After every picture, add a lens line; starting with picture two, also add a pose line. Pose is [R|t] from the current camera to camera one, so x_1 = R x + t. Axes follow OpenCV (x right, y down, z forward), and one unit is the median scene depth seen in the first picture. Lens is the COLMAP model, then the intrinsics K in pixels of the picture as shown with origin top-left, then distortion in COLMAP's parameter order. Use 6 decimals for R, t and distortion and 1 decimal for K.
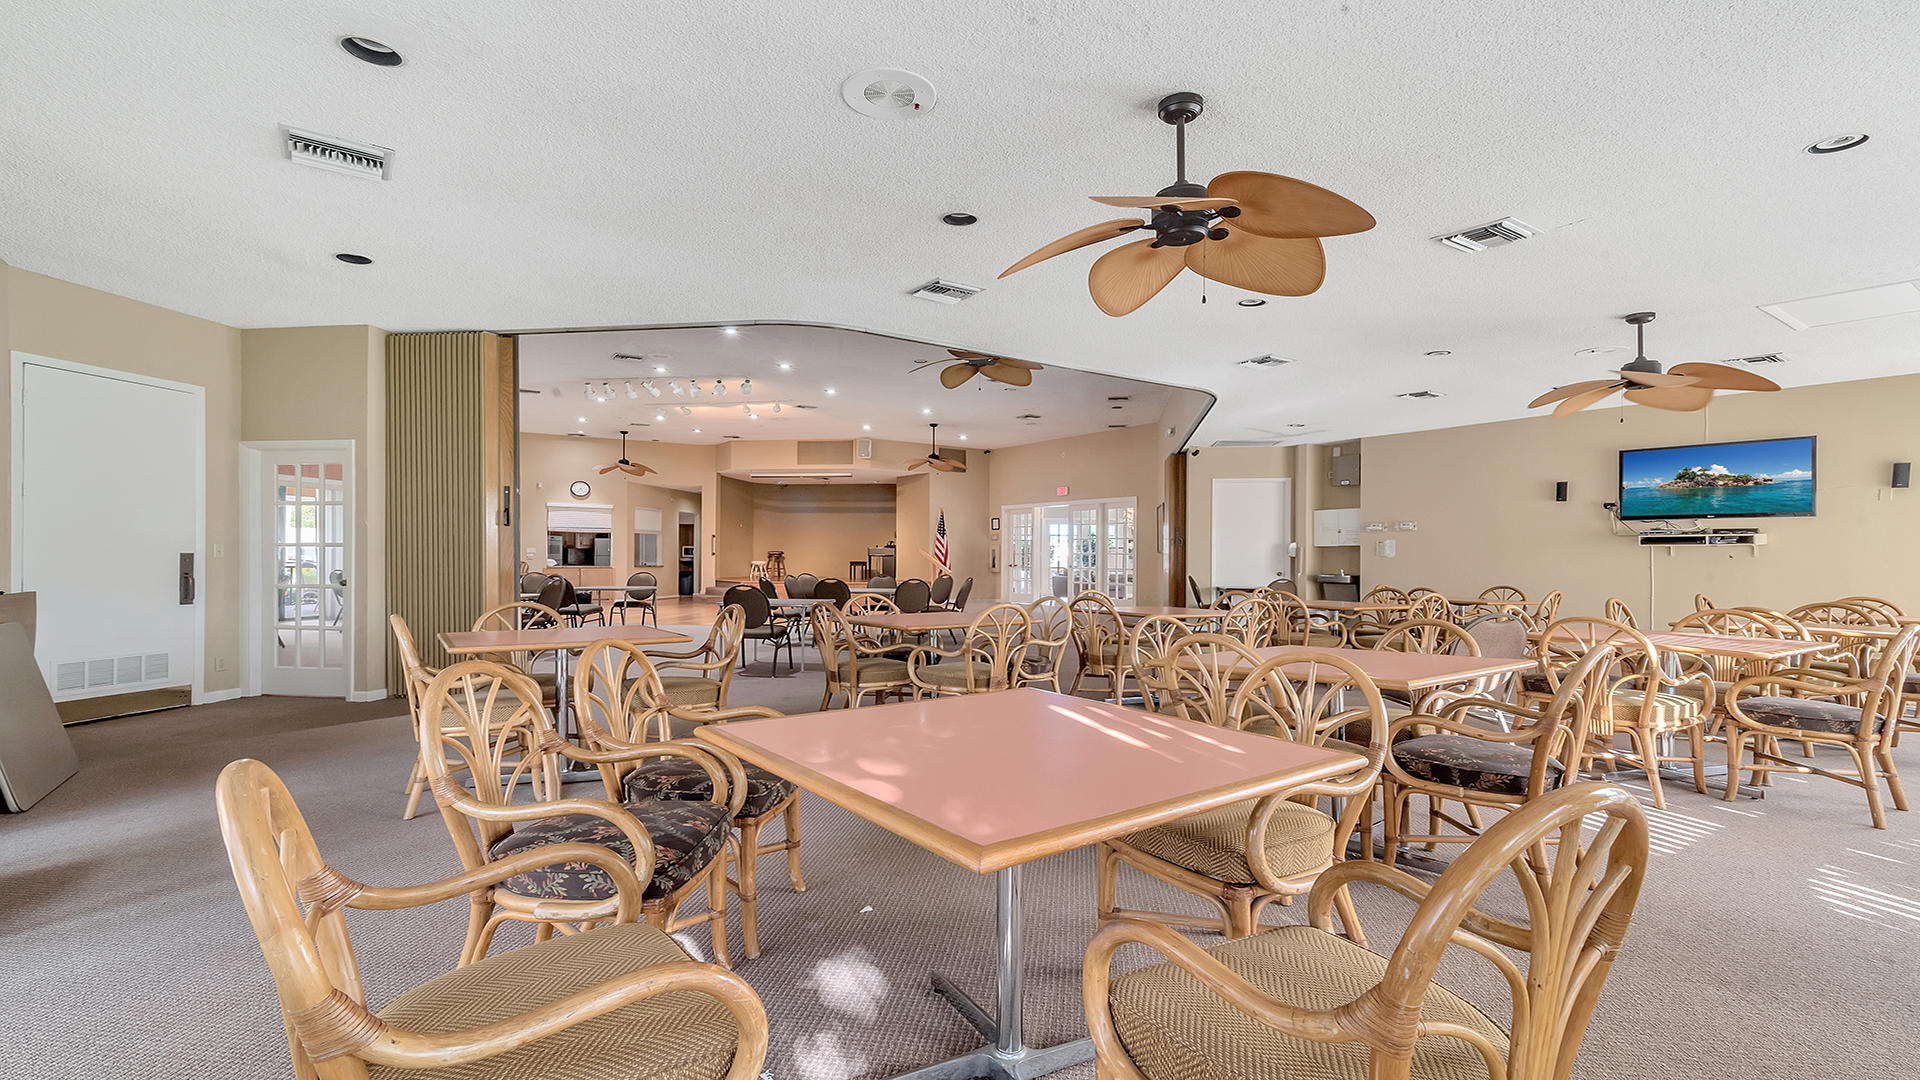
lens RADIAL K [[849.0, 0, 958.3], [0, 849.0, 554.4], [0, 0, 1]] dist [-0.001621, -0.000153]
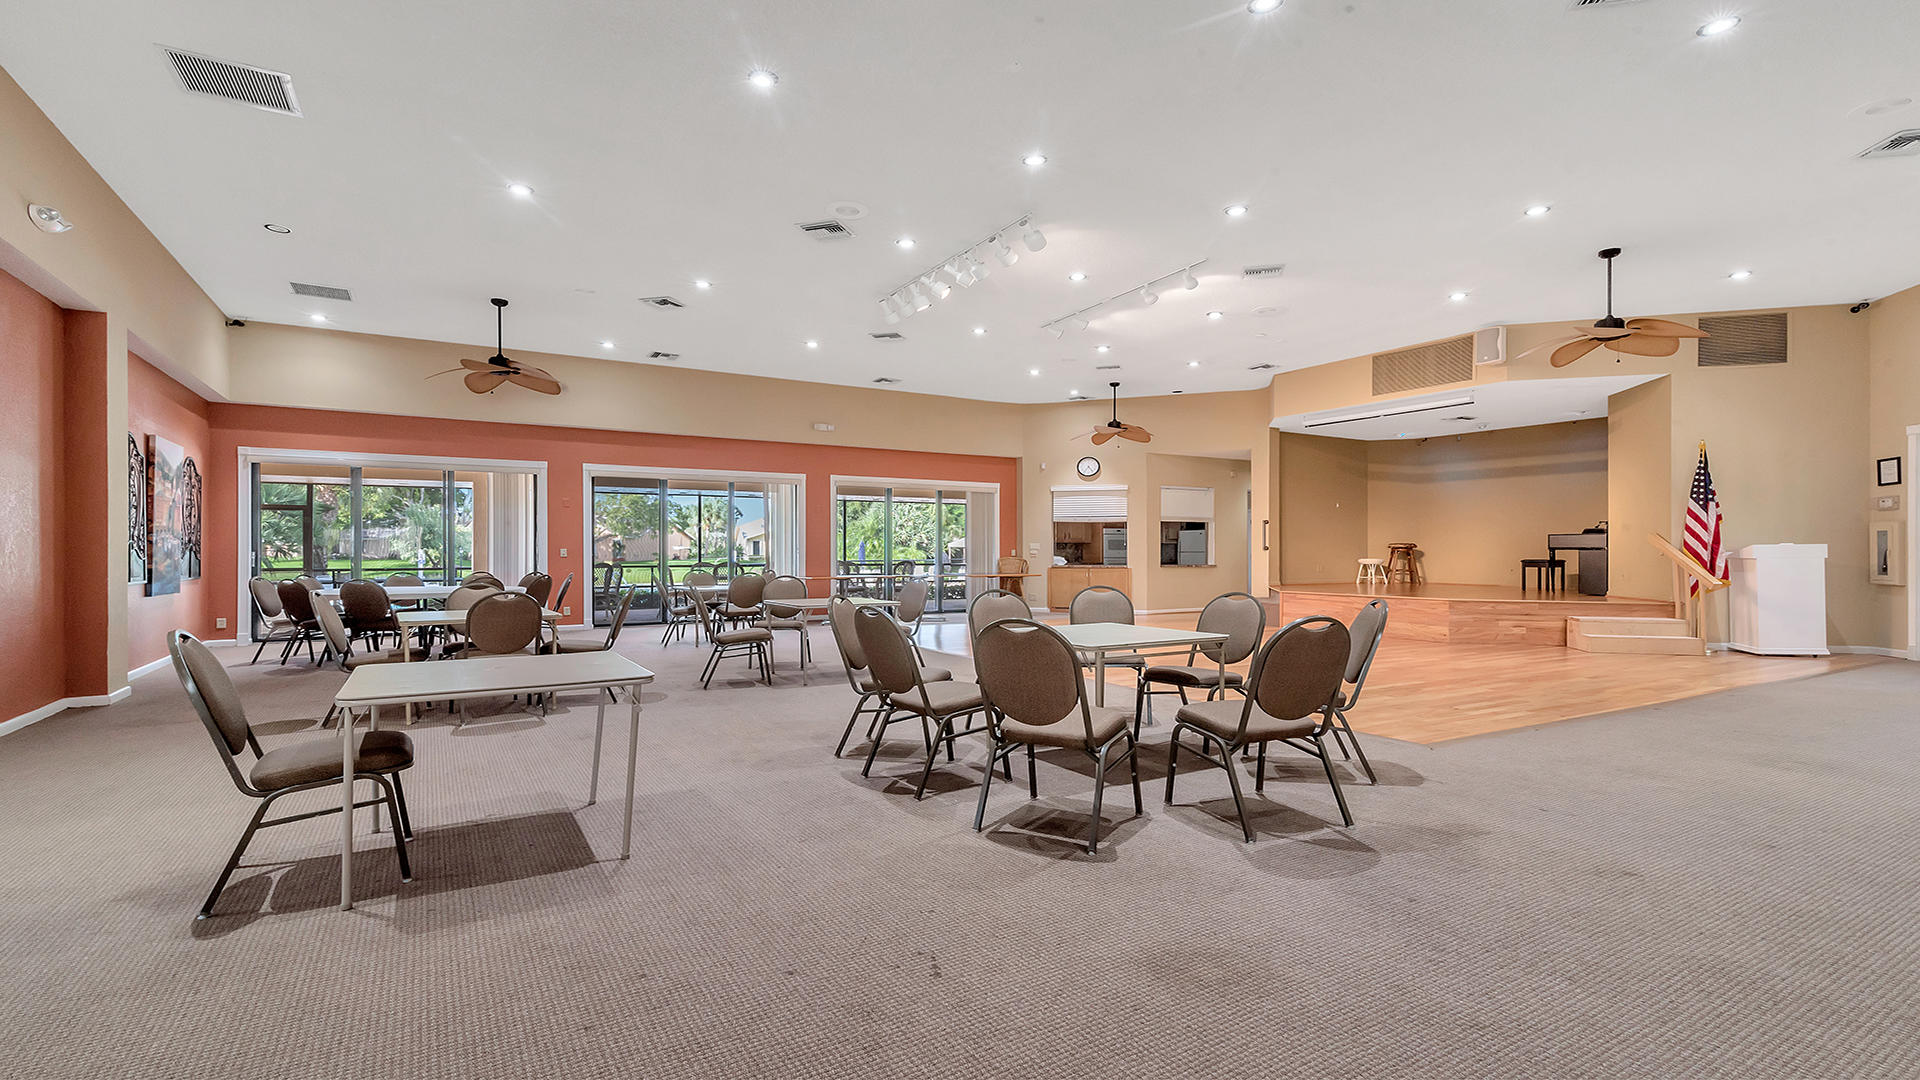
lens RADIAL K [[849.0, 0, 958.3], [0, 849.0, 554.4], [0, 0, 1]] dist [-0.001621, -0.000153]
pose [[0.626132, -0.003058, -0.779711, 0.087121], [0.006317, 0.999979, 0.001150, 0.002092], [0.779692, -0.005646, 0.626138, 0.385915]]
